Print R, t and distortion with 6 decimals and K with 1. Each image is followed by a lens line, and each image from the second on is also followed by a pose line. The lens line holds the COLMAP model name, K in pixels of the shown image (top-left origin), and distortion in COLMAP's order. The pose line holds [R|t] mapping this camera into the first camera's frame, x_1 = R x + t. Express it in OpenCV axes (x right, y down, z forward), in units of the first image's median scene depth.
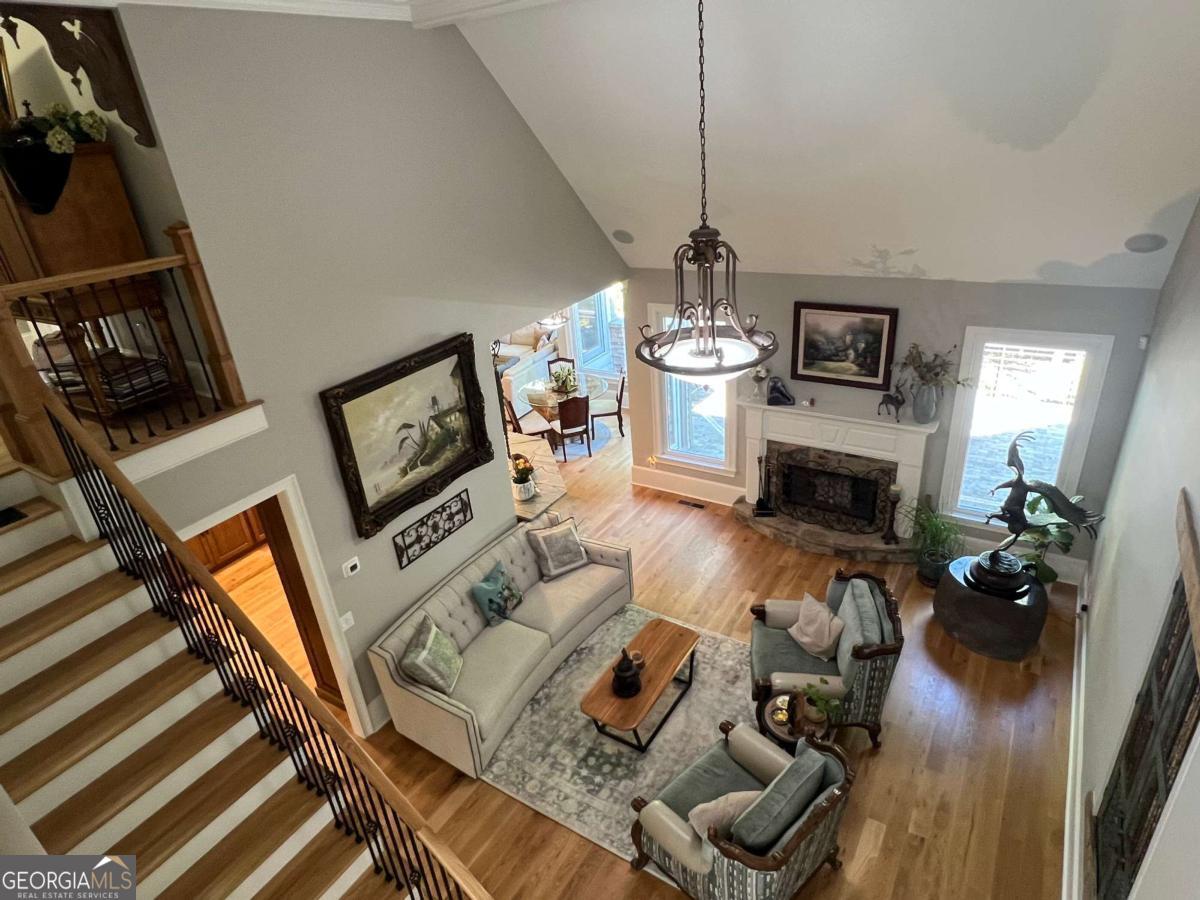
lens RADIAL K [[715.1, 0, 600.0], [0, 715.1, 450.0], [0, 0, 1]] dist [-0.000028, -0.000013]
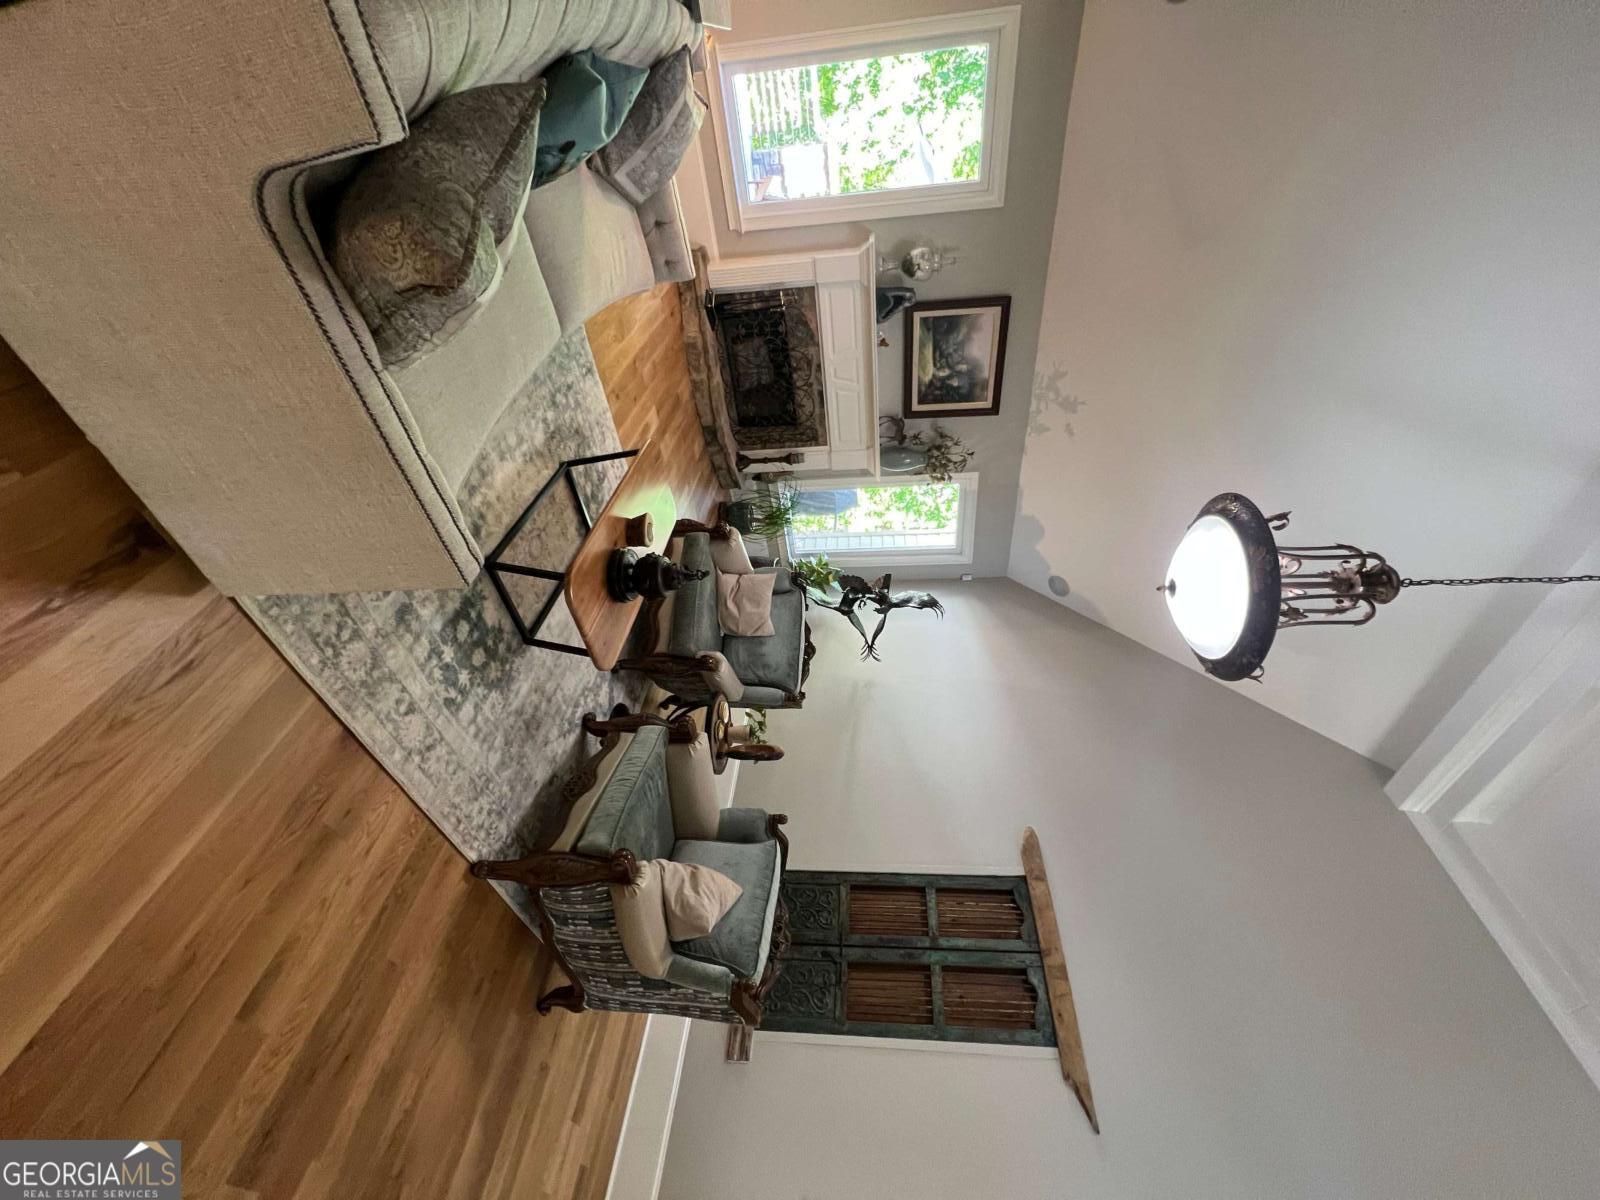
lens RADIAL K [[639.7, 0, 800.0], [0, 639.7, 600.0], [0, 0, 1]] dist [0.001284, 0.000286]
pose [[0.044344, 0.271421, 0.961439, -0.427578], [-0.903131, 0.422300, -0.077563, 0.261383], [-0.427068, -0.864866, 0.263856, 0.826114]]
